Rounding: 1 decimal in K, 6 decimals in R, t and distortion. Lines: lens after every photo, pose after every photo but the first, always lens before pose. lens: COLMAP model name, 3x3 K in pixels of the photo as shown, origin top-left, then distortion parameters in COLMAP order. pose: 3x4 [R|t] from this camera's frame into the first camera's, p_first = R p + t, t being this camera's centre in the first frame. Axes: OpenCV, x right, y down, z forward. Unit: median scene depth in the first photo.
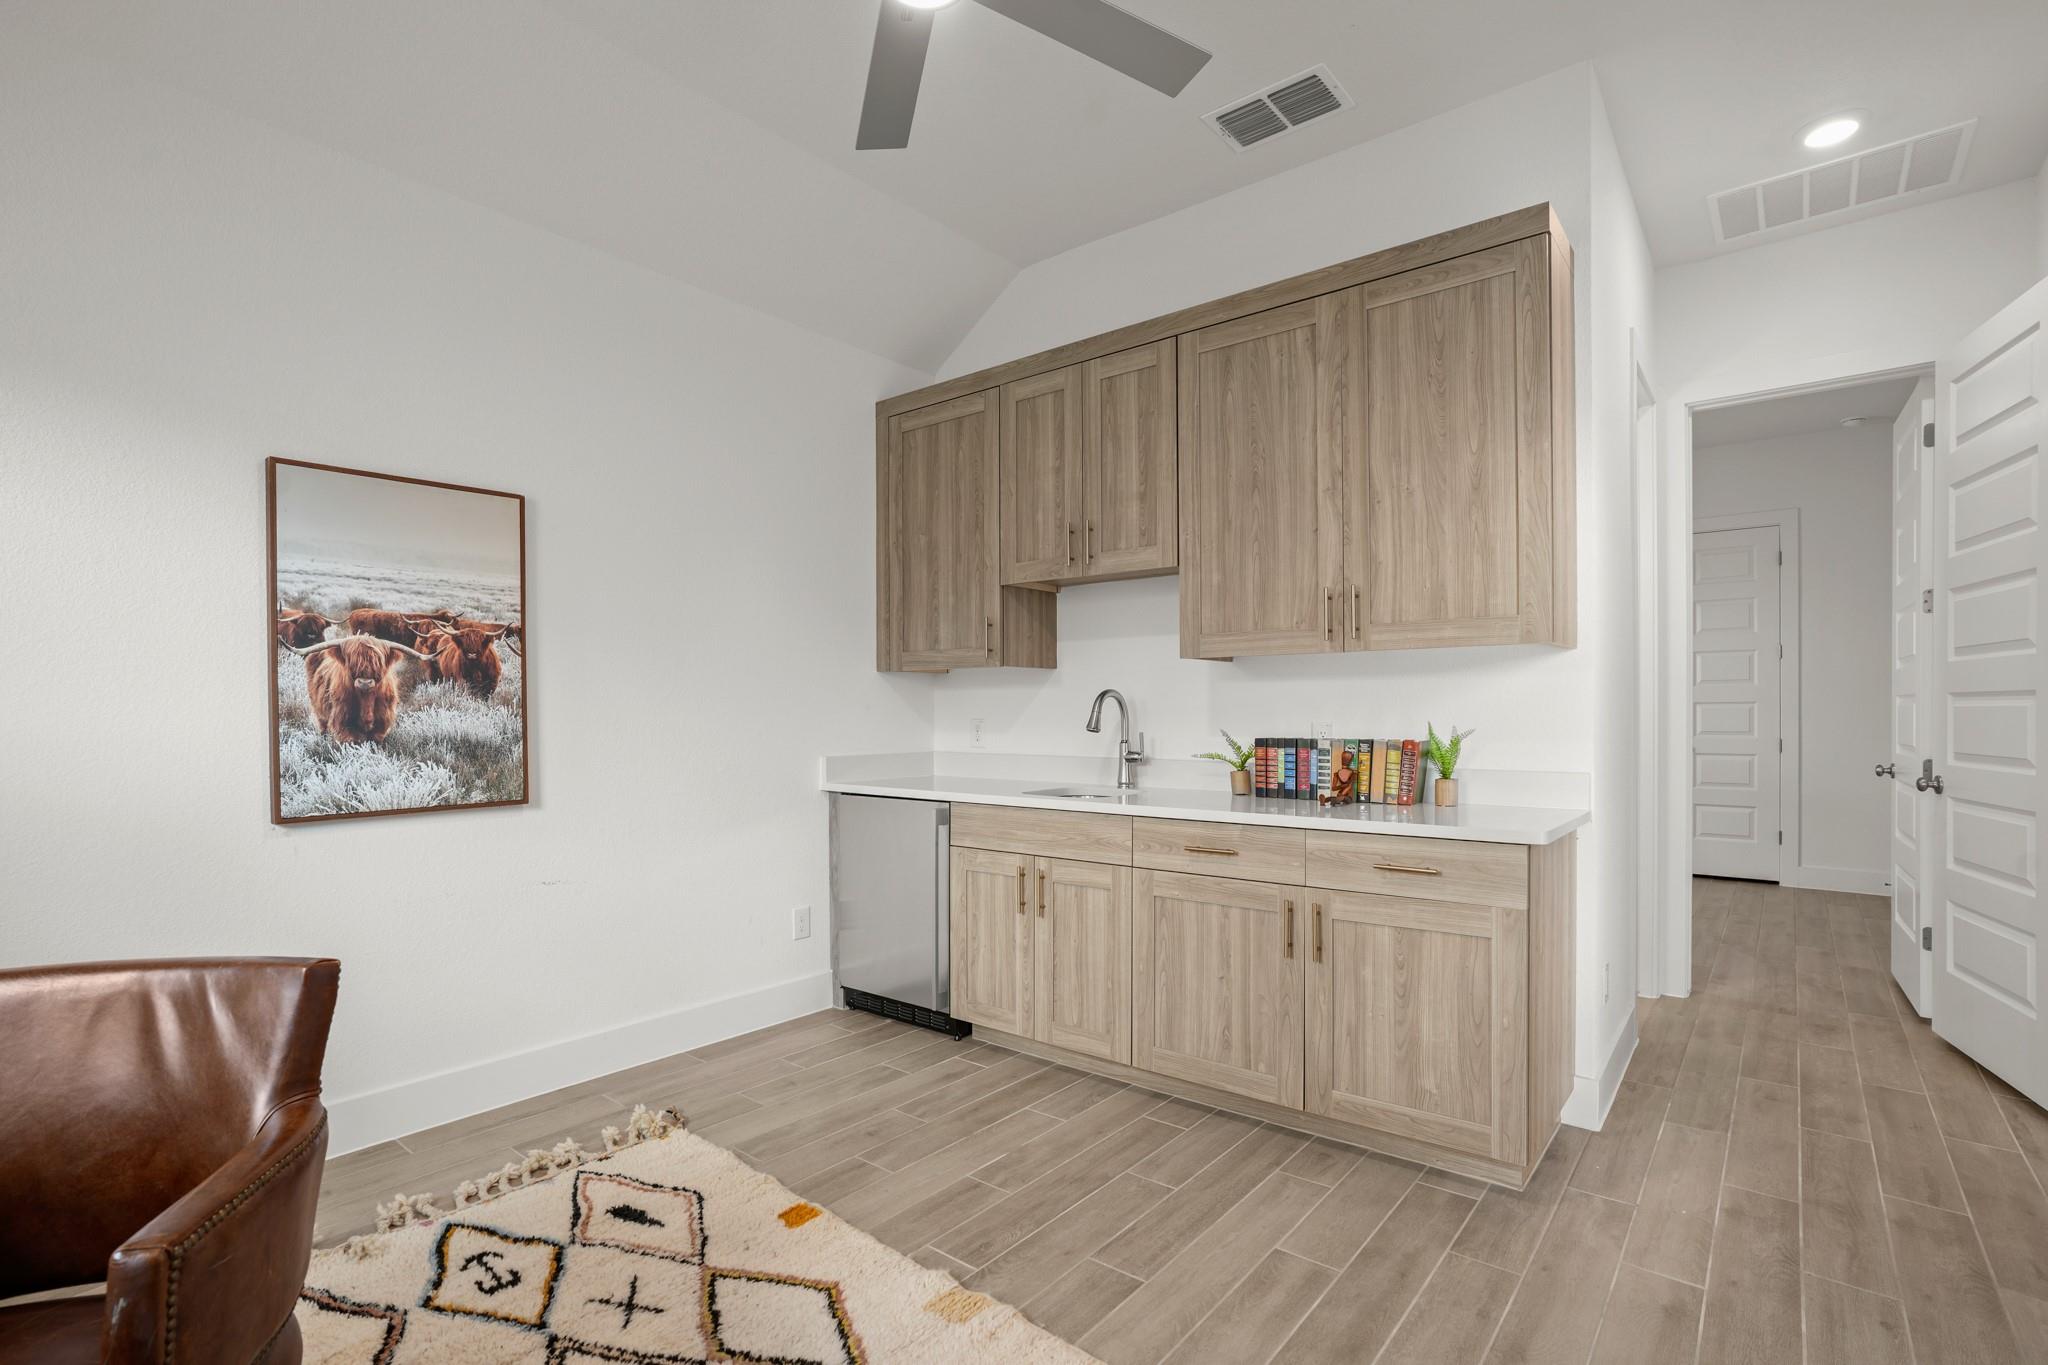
lens RADIAL K [[961.8, 0, 1026.9], [0, 961.8, 712.1], [0, 0, 1]] dist [0.003936, 0.002769]
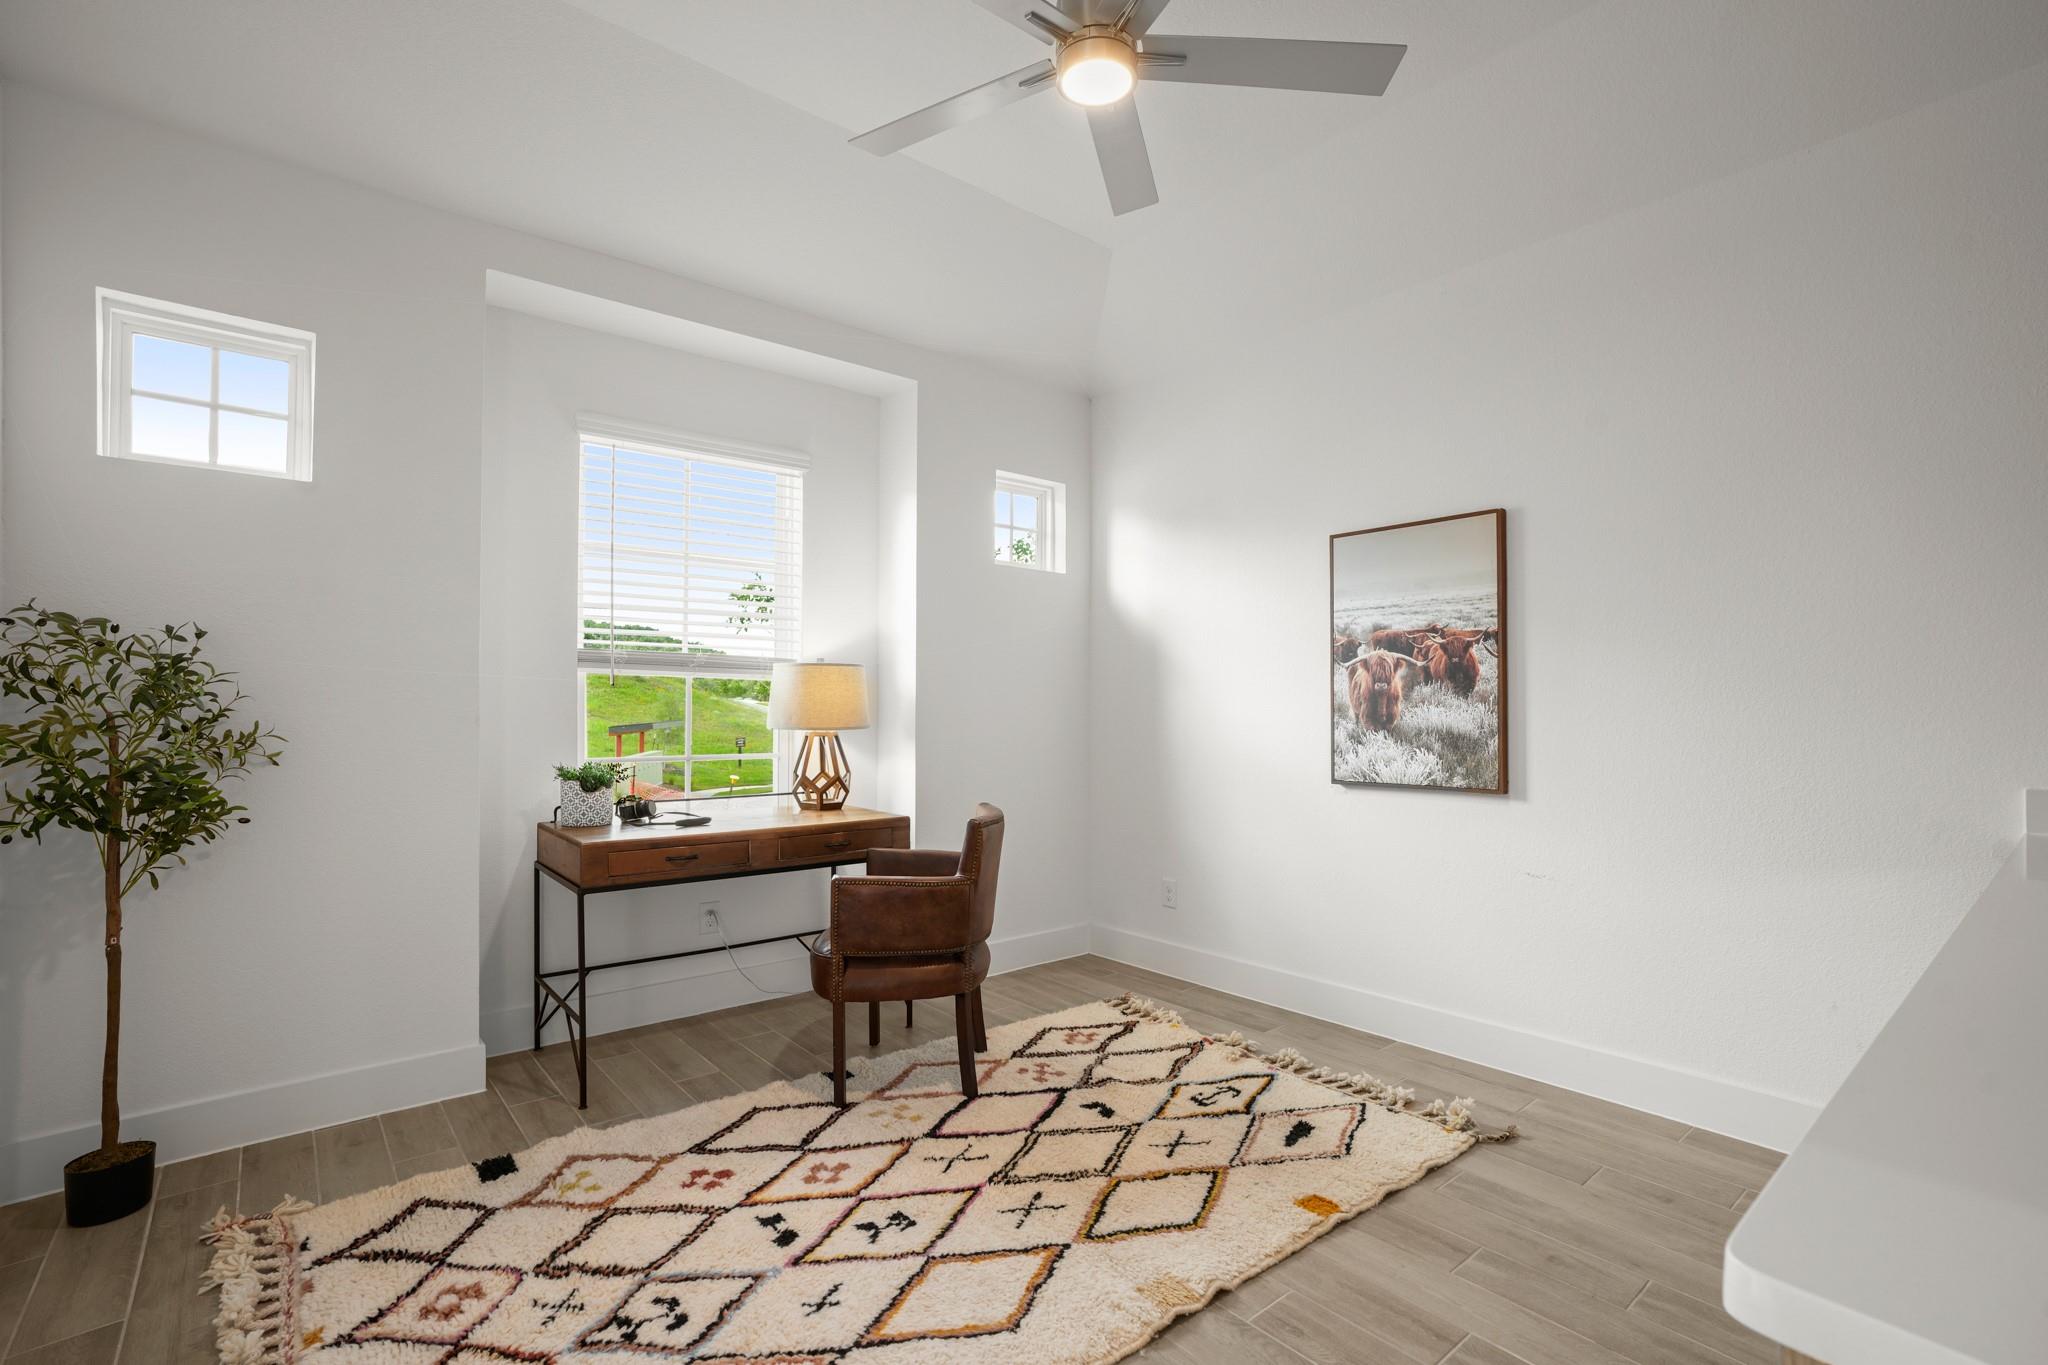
lens RADIAL K [[961.8, 0, 1023.9], [0, 961.8, 691.3], [0, 0, 1]] dist [0.003936, 0.002769]
pose [[-0.175220, -0.009475, -0.984484, 0.693851], [-0.001030, 0.999955, -0.009441, -0.009779], [0.984529, -0.000640, -0.175222, 0.731243]]
